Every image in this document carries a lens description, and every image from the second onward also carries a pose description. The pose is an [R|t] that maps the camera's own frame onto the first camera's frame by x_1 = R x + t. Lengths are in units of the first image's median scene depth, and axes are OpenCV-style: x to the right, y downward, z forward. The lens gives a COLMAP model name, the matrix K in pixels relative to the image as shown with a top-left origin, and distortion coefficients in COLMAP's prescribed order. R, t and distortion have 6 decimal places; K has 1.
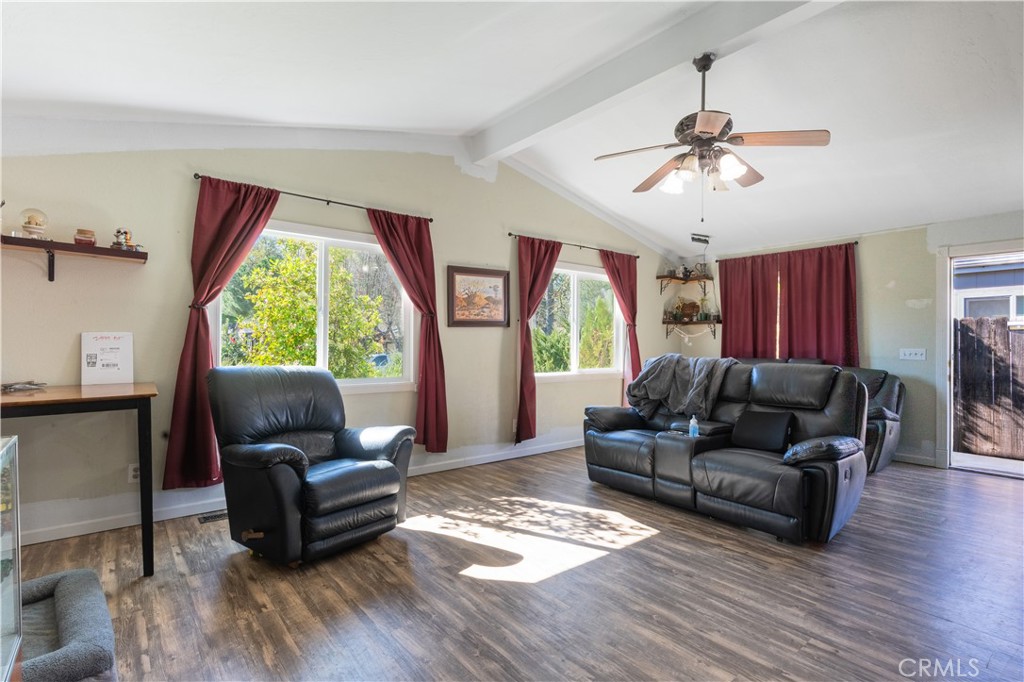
lens RADIAL K [[504.8, 0, 512.0], [0, 504.8, 341.0], [0, 0, 1]] dist [0.002512, 0.000794]
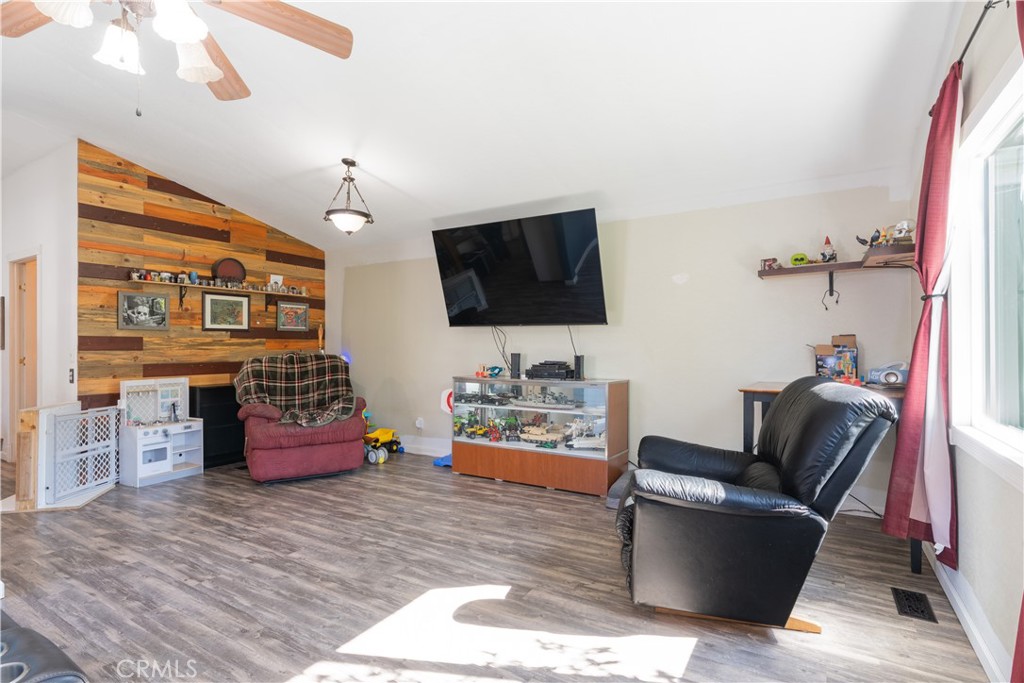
lens RADIAL K [[504.8, 0, 512.0], [0, 504.8, 341.5], [0, 0, 1]] dist [0.002512, 0.000794]
pose [[-0.939727, -0.006896, -0.341855, 0.189697], [-0.002094, 0.999894, -0.014414, 0.005953], [0.341918, -0.012829, -0.939642, 1.614361]]
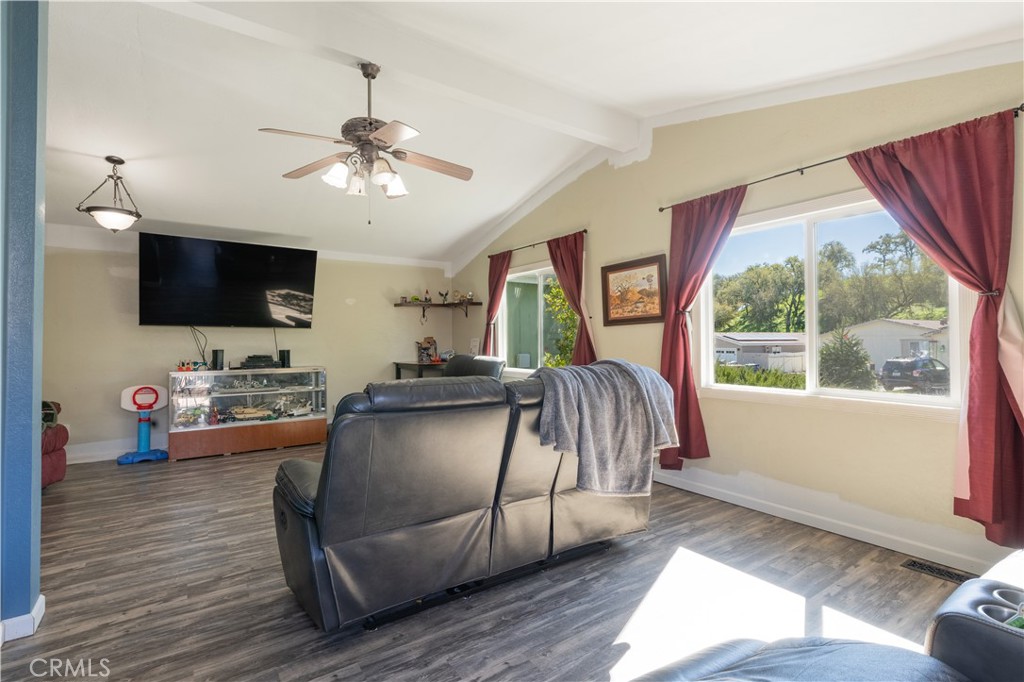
lens RADIAL K [[461.3, 0, 512.0], [0, 461.3, 341.0], [0, 0, 1]] dist [-0.014867, 0.000116]
pose [[-0.071506, -0.003613, -0.997434, 1.264223], [0.011041, 0.999929, -0.004414, 0.006593], [0.997379, -0.011328, -0.071461, 1.339727]]
